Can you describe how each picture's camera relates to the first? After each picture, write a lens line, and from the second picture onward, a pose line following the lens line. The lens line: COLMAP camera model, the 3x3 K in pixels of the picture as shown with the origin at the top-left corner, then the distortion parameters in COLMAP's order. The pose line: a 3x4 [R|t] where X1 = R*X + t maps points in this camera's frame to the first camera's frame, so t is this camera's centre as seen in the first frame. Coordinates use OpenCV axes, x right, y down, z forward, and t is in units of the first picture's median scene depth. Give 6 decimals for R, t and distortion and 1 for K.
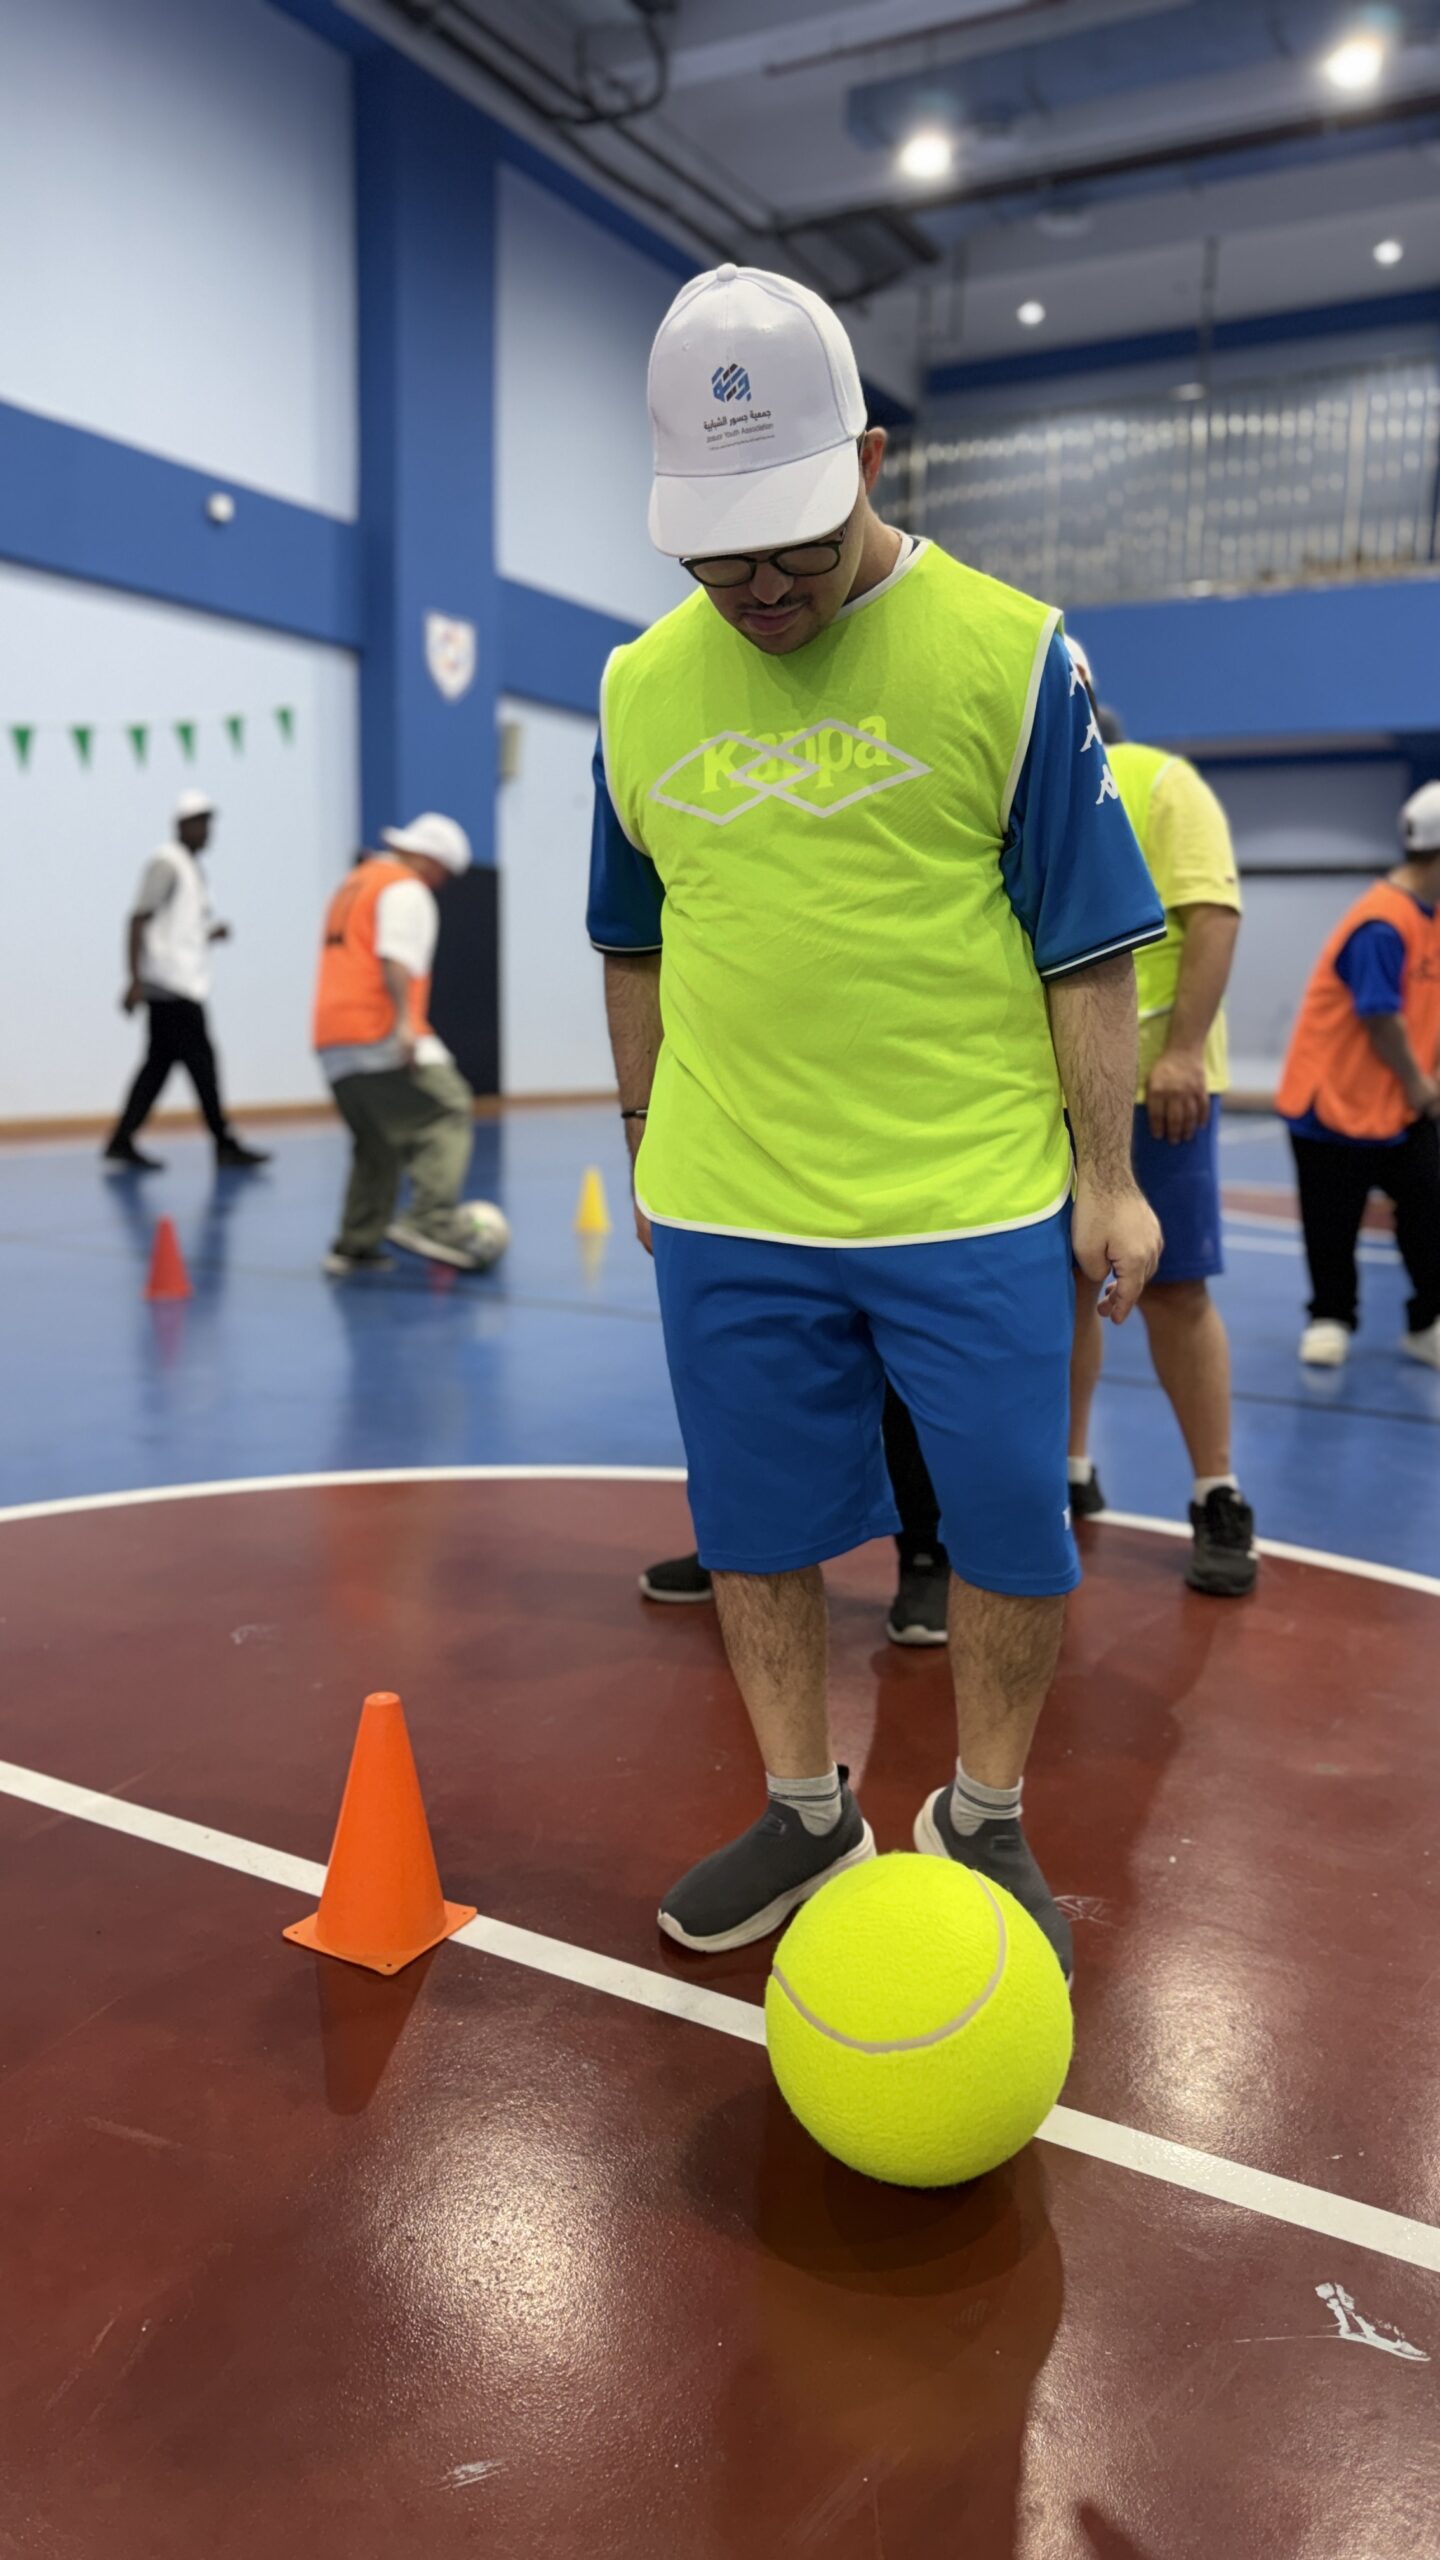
lens RADIAL K [[1777.9, 0, 742.1], [0, 1777.9, 1292.8], [0, 0, 1]] dist [0.016390, -0.030576]
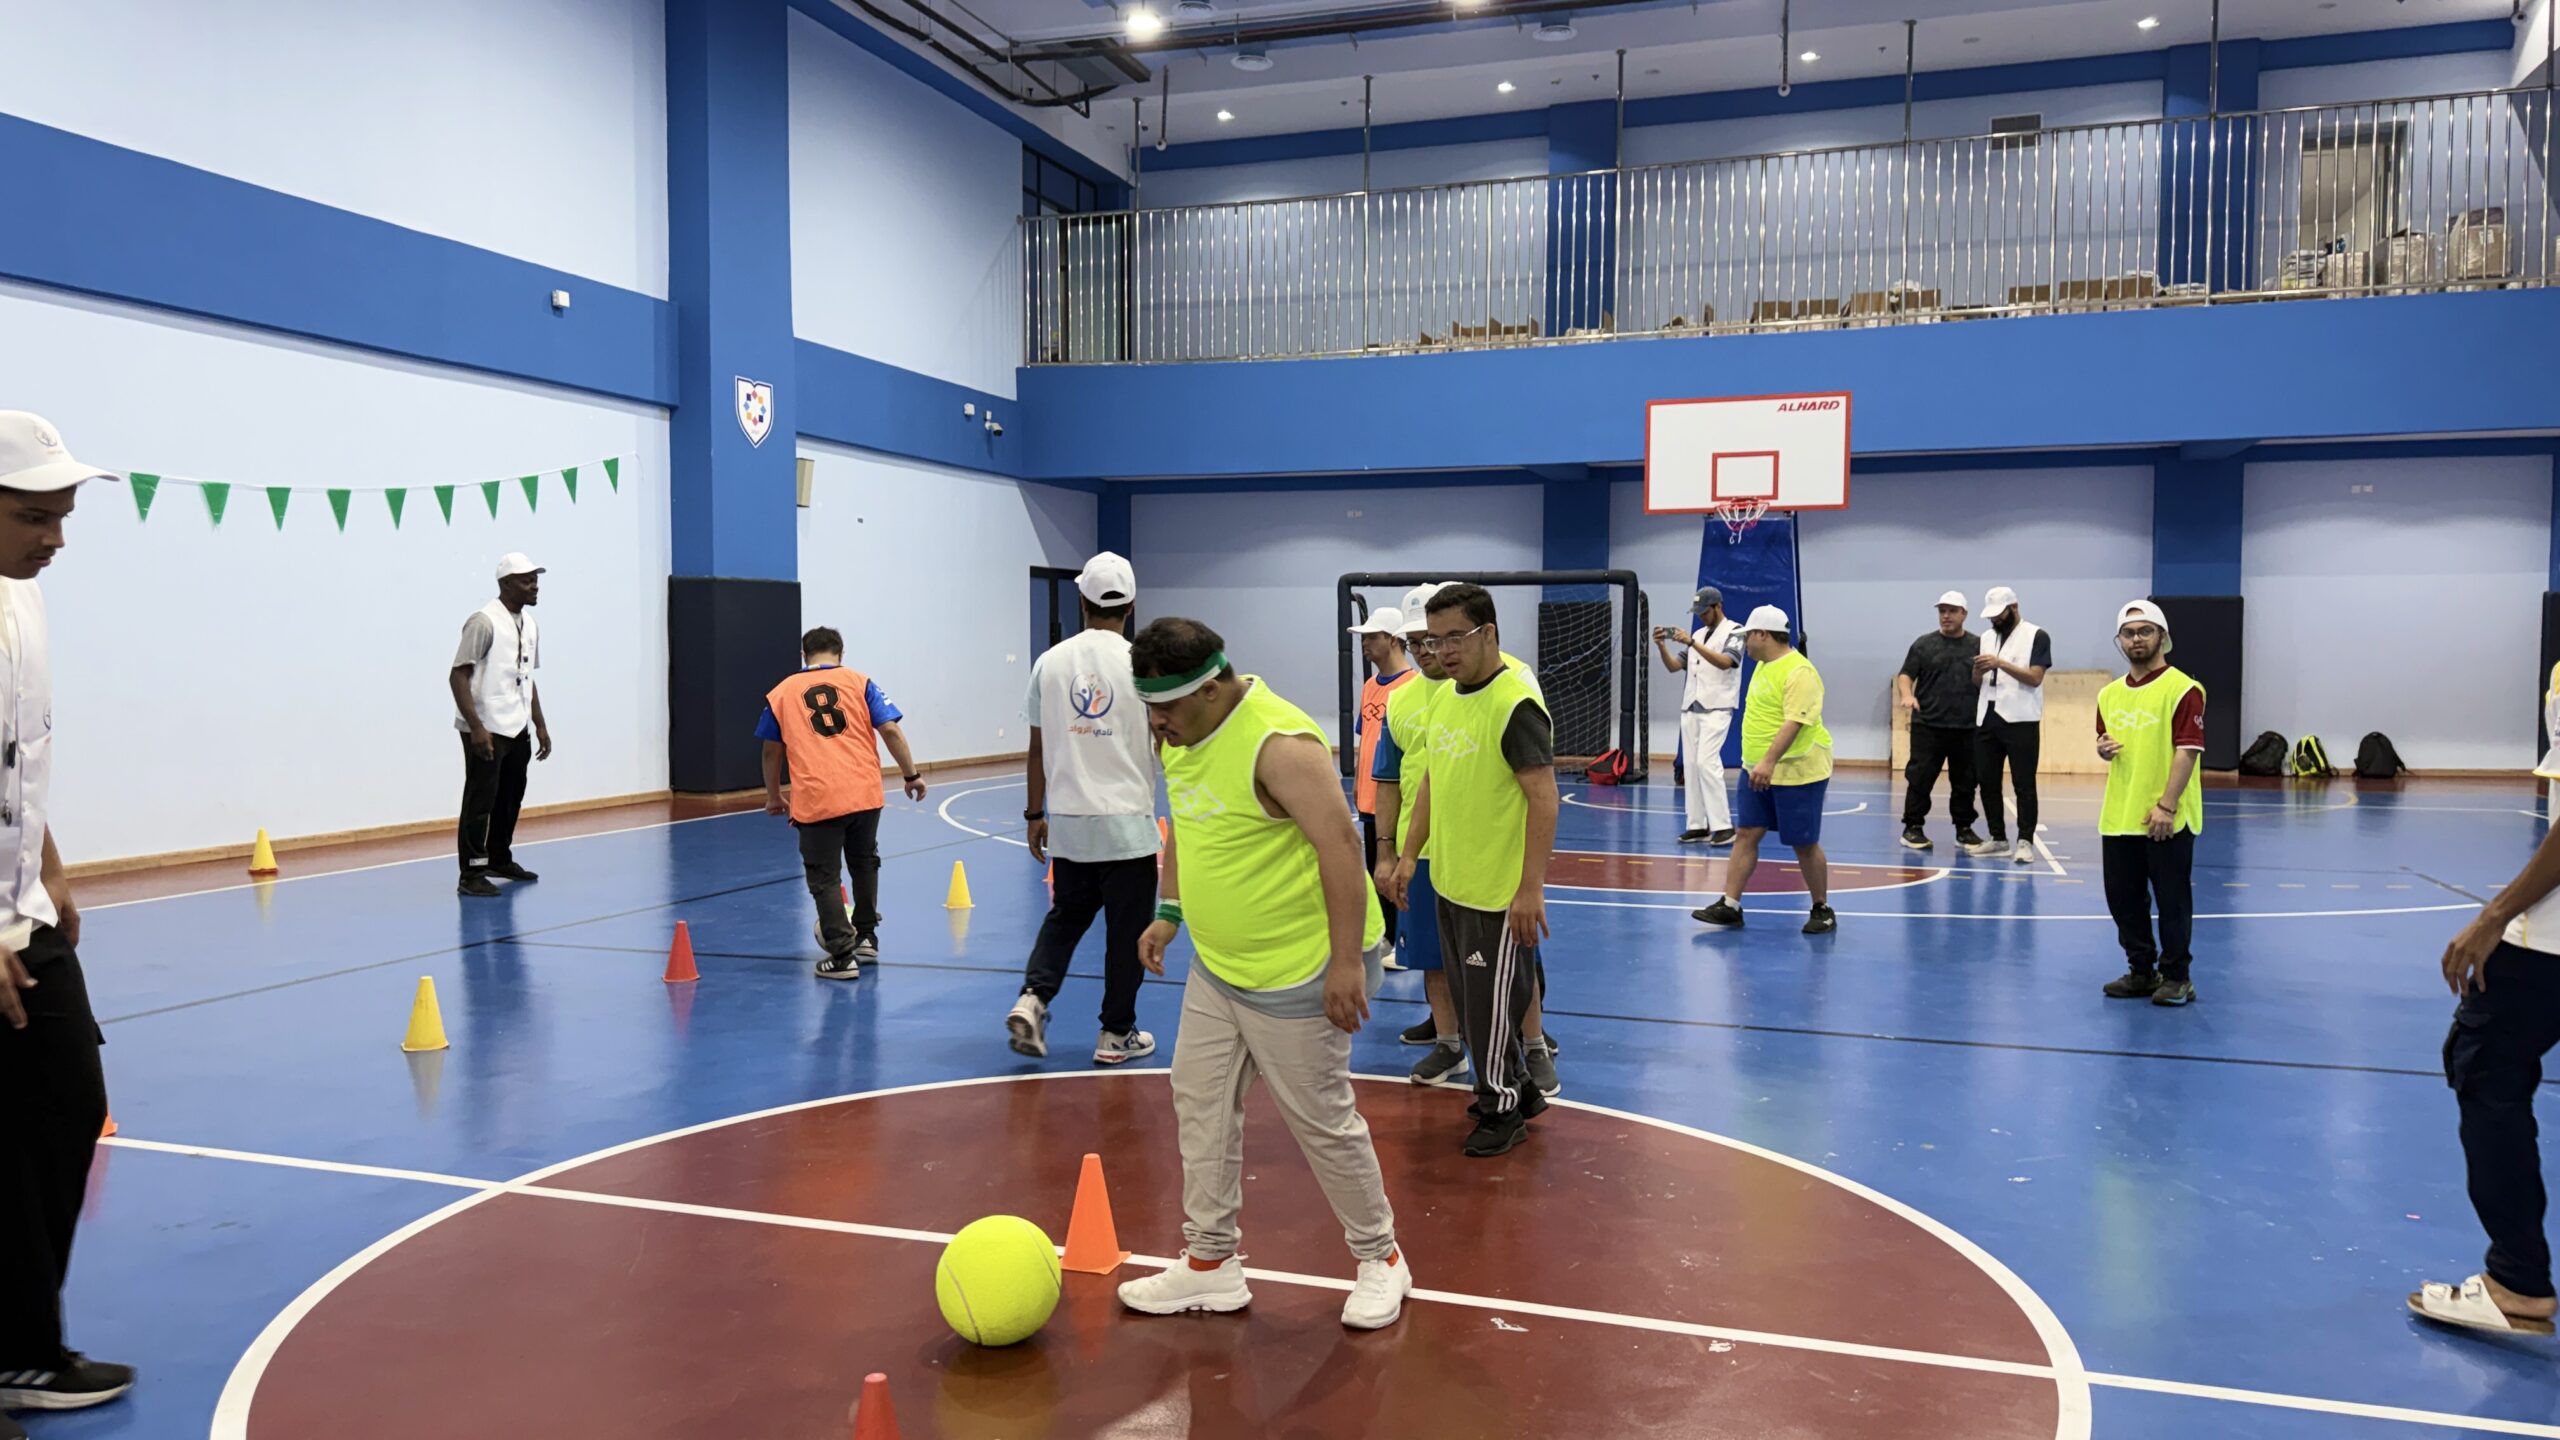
lens RADIAL K [[1777.9, 0, 1273.2], [0, 1777.9, 737.1], [0, 0, 1]] dist [0.016390, -0.030576]
pose [[0.982992, -0.032671, 0.180718, -0.047758], [0.051239, 0.993762, -0.099053, -0.011440], [-0.176354, 0.106628, 0.978534, -0.184048]]
